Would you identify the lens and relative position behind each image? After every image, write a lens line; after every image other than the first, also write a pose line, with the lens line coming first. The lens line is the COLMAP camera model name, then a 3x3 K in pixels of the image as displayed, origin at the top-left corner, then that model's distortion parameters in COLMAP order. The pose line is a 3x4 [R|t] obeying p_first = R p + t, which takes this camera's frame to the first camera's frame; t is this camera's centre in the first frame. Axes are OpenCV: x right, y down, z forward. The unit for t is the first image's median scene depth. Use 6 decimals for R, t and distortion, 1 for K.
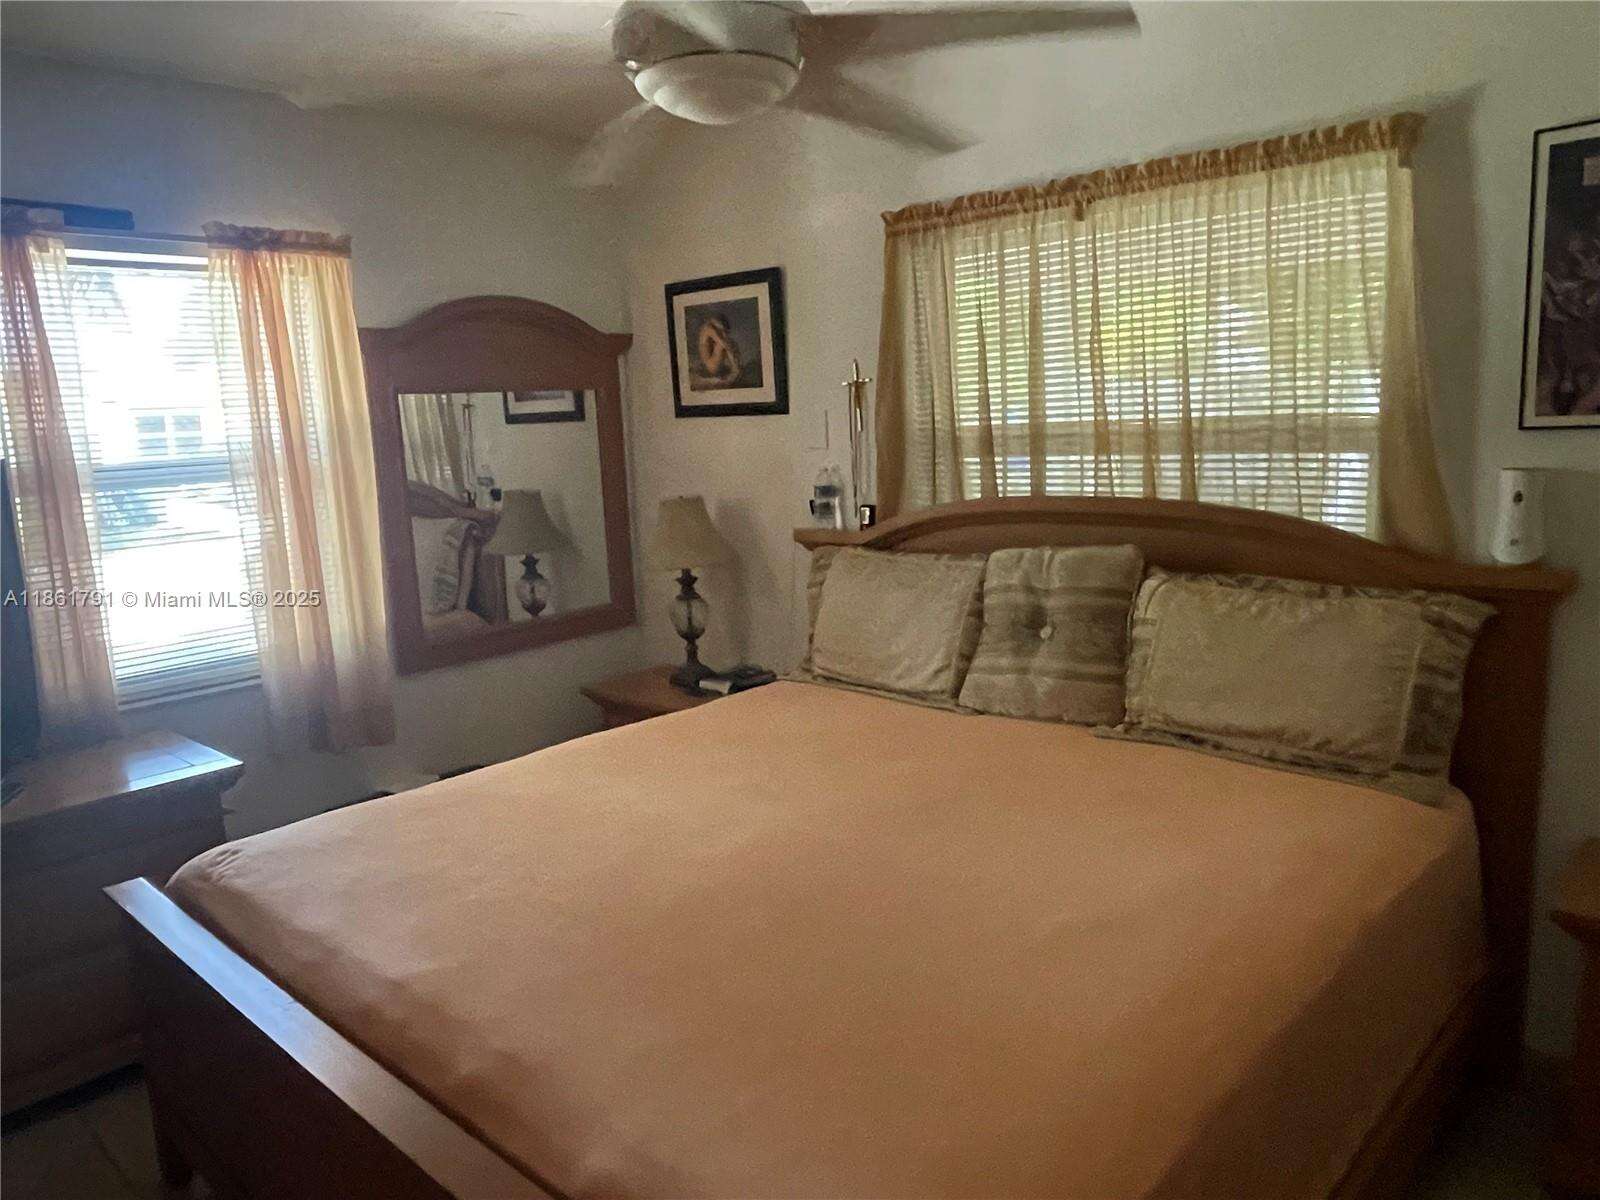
lens RADIAL K [[1114.0, 0, 836.2], [0, 1114.0, 590.0], [0, 0, 1]] dist [-0.004308, -0.010999]
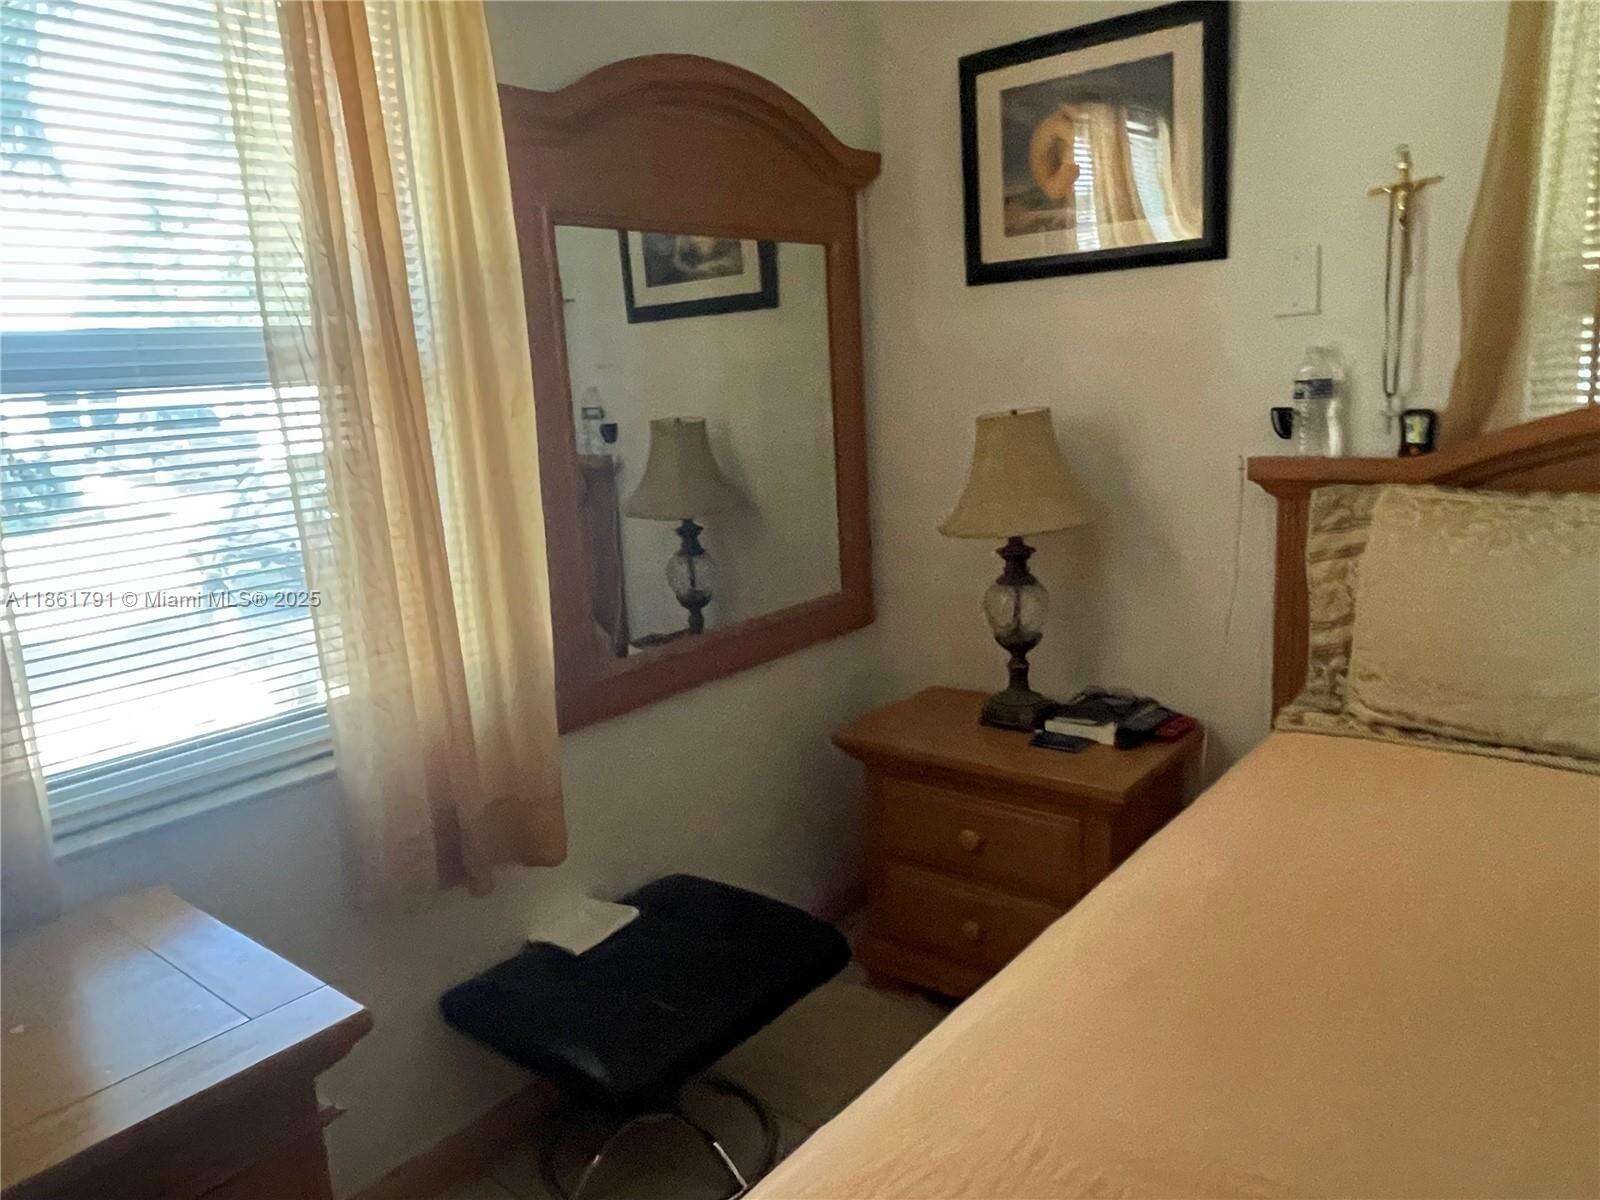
lens RADIAL K [[1114.0, 0, 808.9], [0, 1114.0, 591.0], [0, 0, 1]] dist [-0.004308, -0.010999]
pose [[0.999085, -0.023243, 0.035910, -0.305754], [0.022345, 0.999432, 0.025217, -0.006610], [-0.036476, -0.024392, 0.999037, 0.468188]]
